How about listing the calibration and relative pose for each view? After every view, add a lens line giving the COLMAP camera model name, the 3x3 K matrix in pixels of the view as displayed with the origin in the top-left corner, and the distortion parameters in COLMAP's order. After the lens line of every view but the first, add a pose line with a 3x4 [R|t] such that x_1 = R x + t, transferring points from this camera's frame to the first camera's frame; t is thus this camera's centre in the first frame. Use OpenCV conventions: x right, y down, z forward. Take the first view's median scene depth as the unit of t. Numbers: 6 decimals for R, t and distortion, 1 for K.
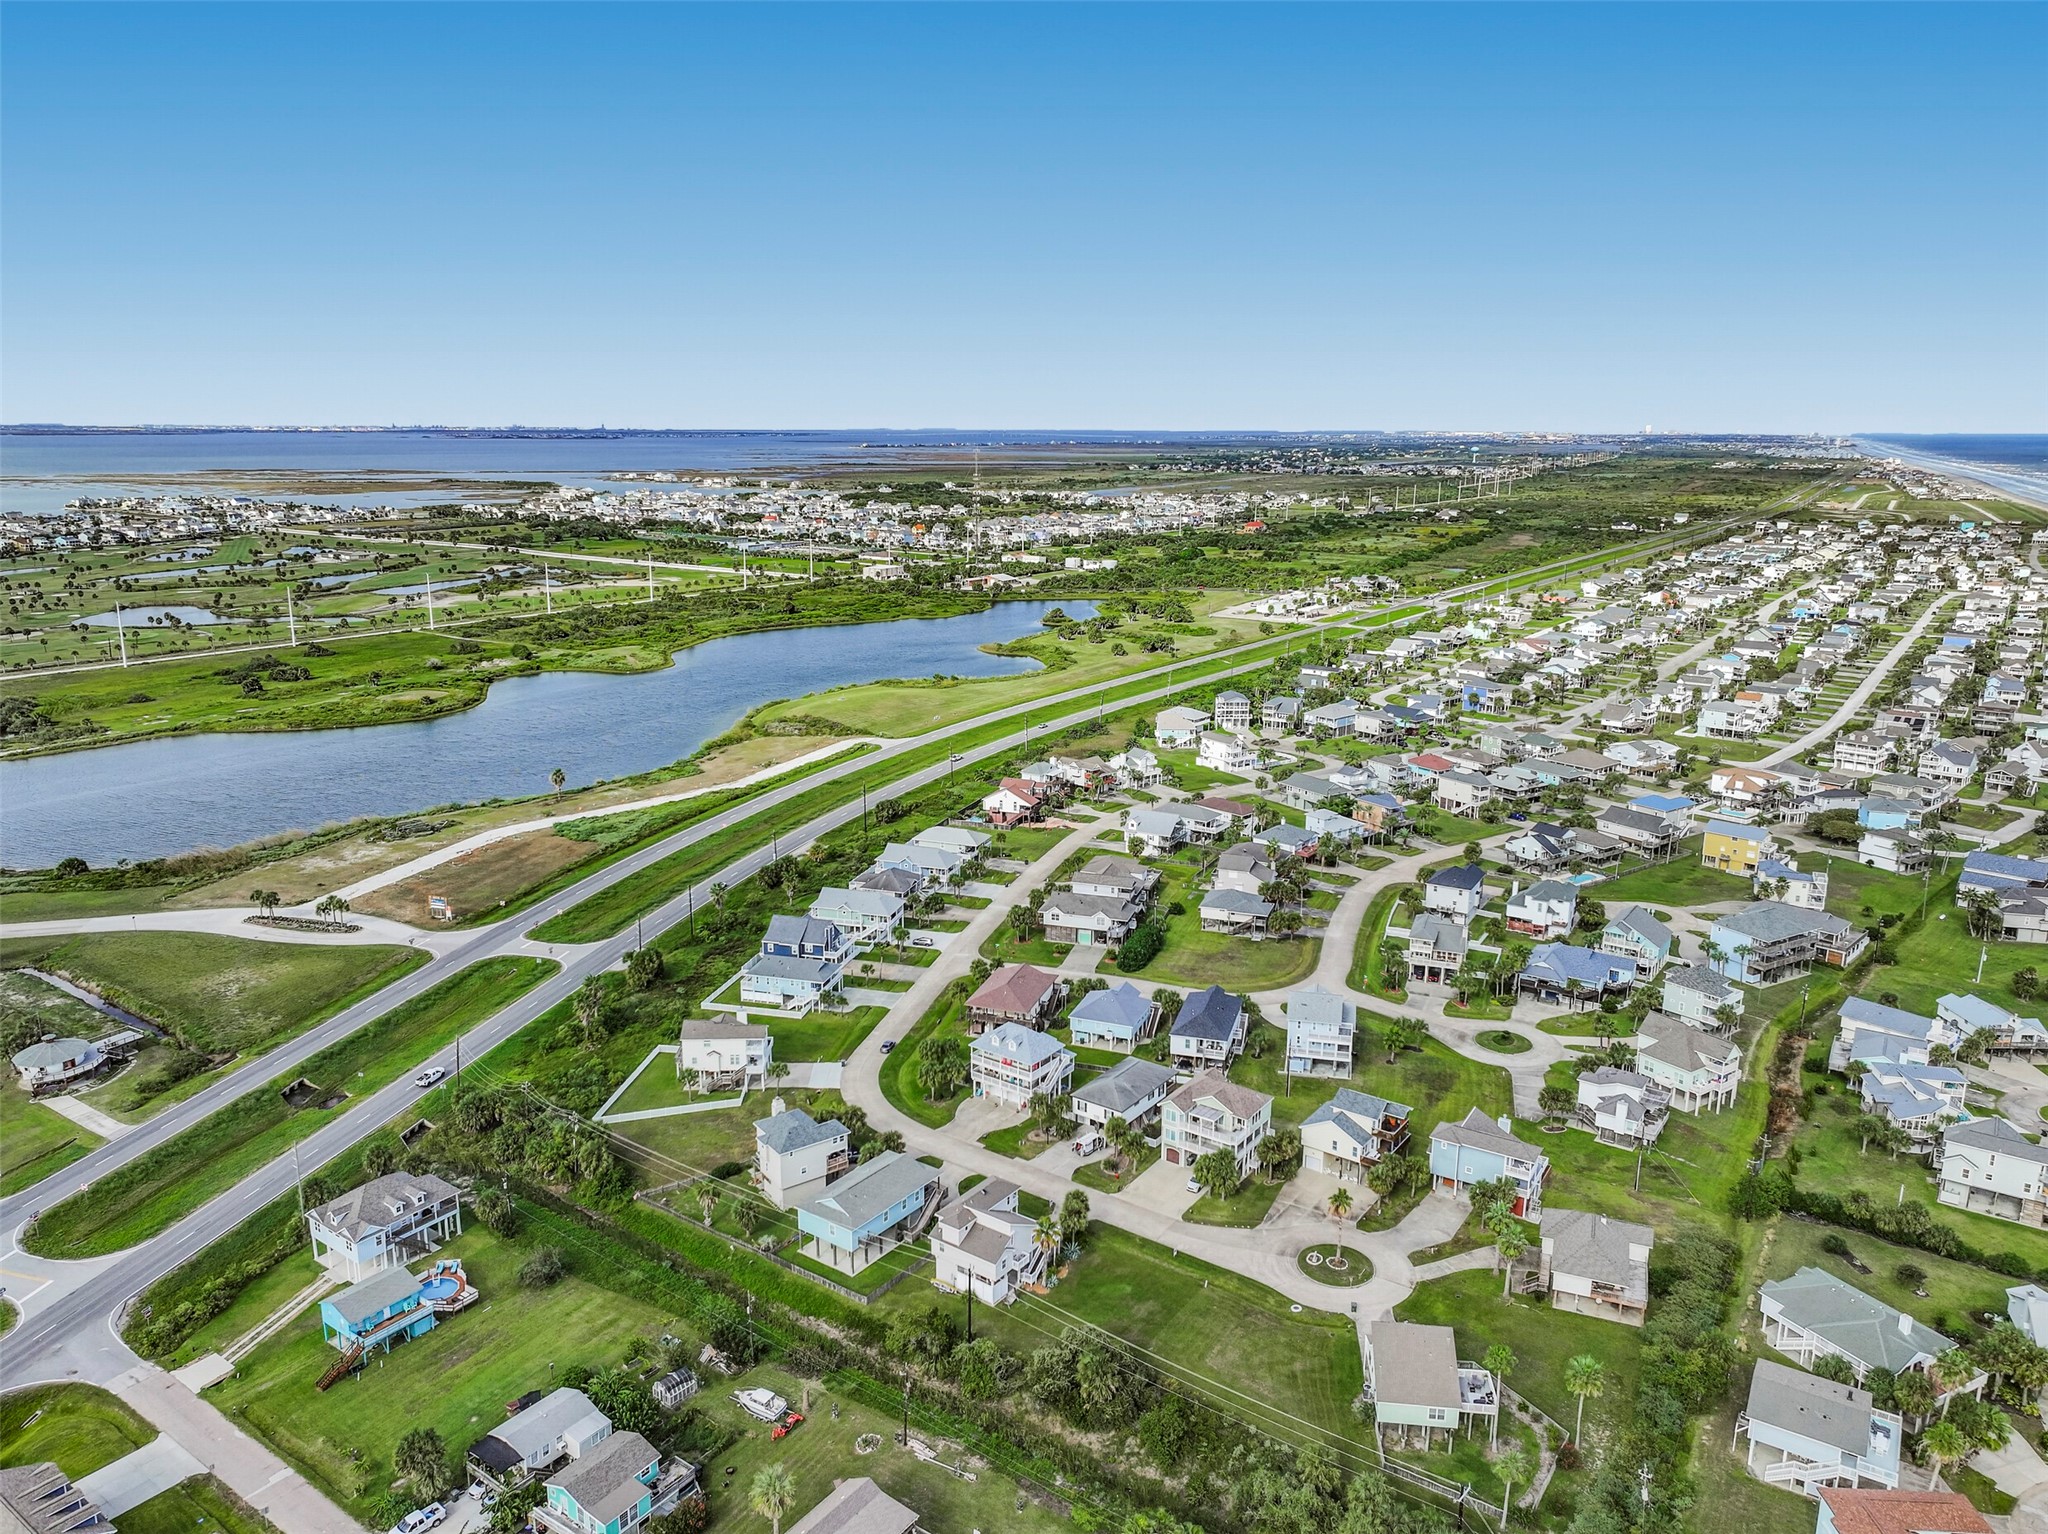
lens RADIAL K [[1434.9, 0, 1024.0], [0, 1434.9, 767.0], [0, 0, 1]] dist [0.008107, 0.000384]
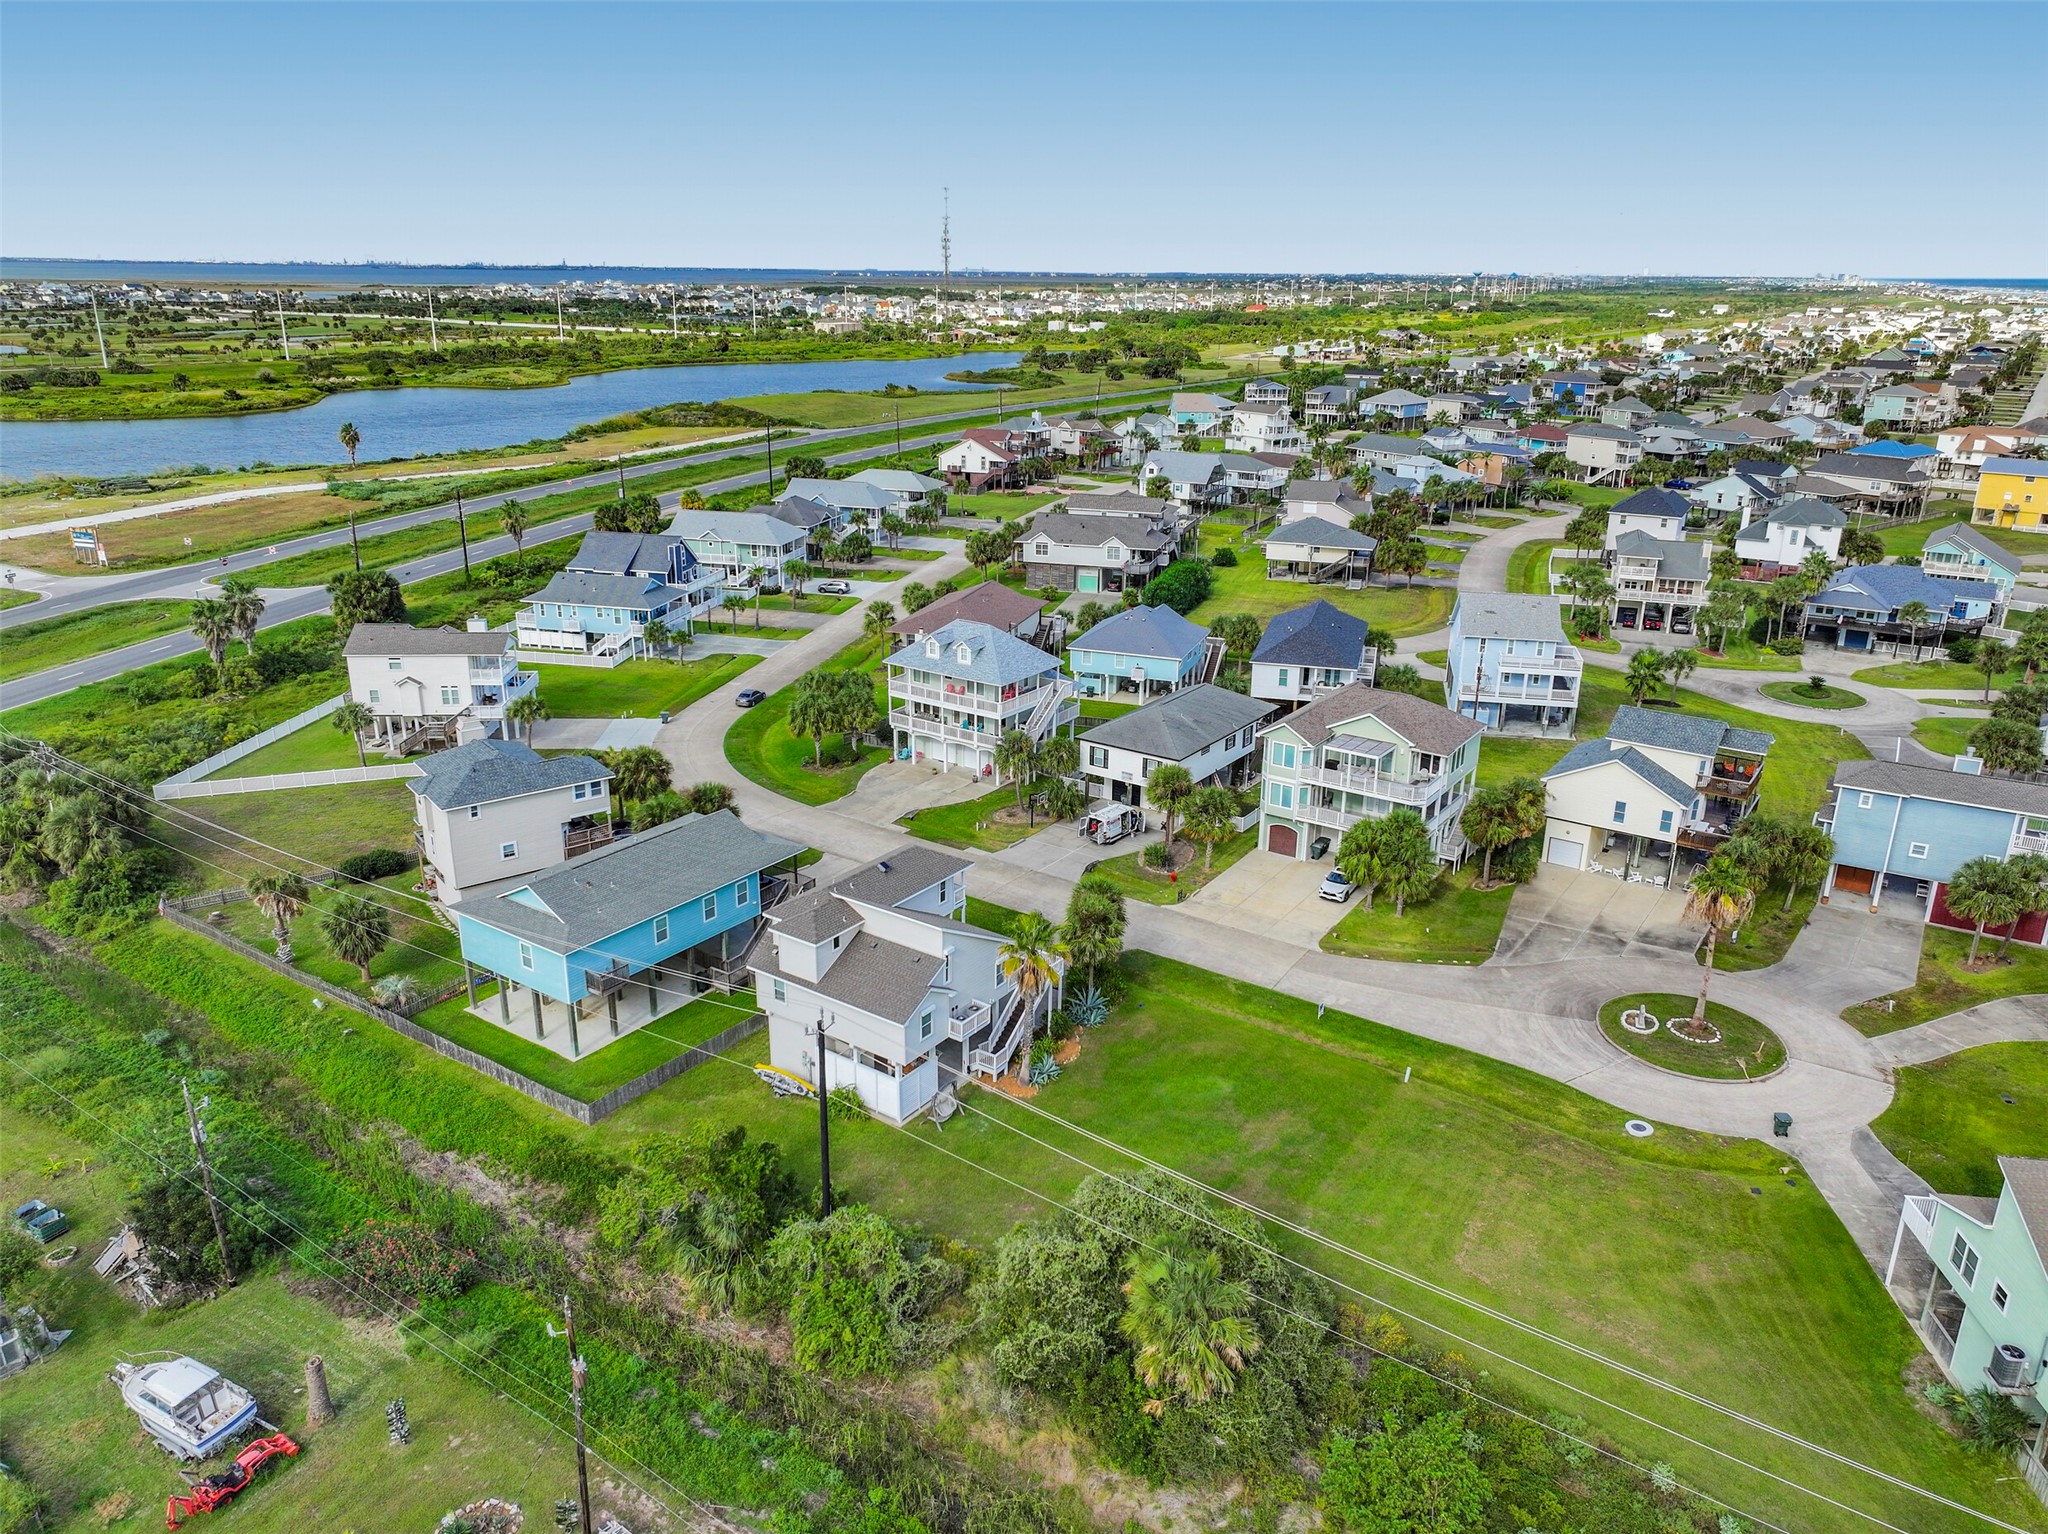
lens RADIAL K [[1434.9, 0, 1024.0], [0, 1434.9, 767.0], [0, 0, 1]] dist [0.008107, 0.000384]
pose [[0.999891, -0.000083, 0.014765, 0.005197], [-0.001384, 0.995053, 0.099334, 0.160199], [-0.014700, -0.099344, 0.994945, 0.414623]]
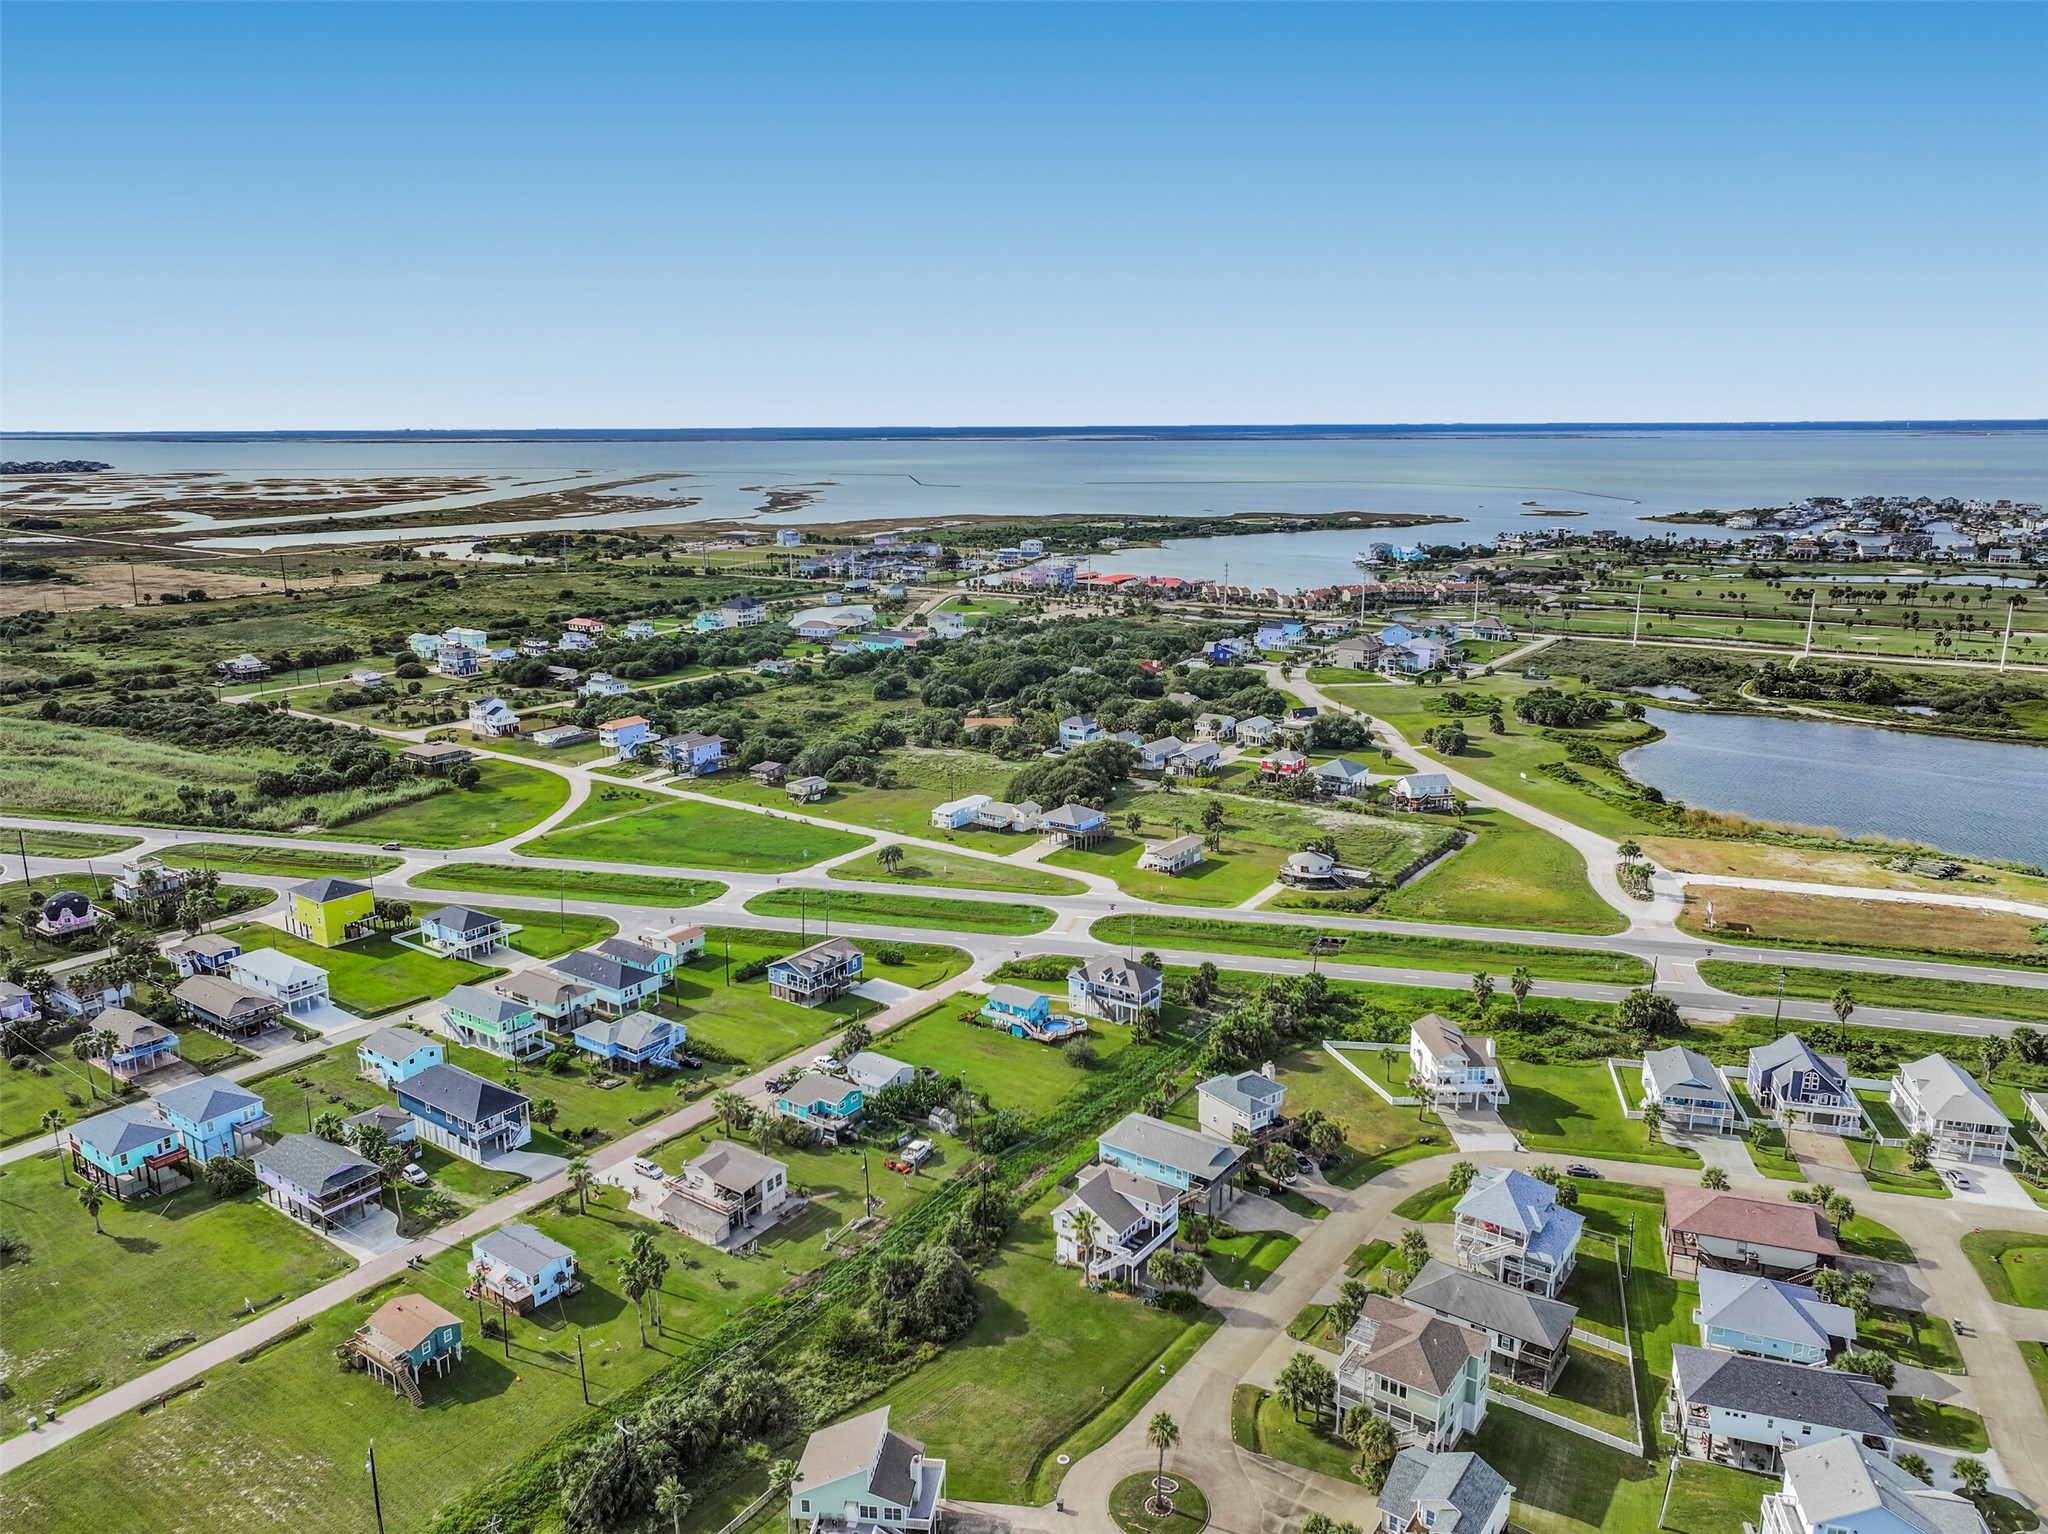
lens RADIAL K [[1434.9, 0, 1024.0], [0, 1434.9, 767.0], [0, 0, 1]] dist [0.008107, 0.000384]
pose [[0.000512, 0.229618, -0.973281, 0.626156], [-0.227238, 0.947846, 0.223498, -0.129022], [0.973839, 0.221052, 0.052663, 0.579632]]
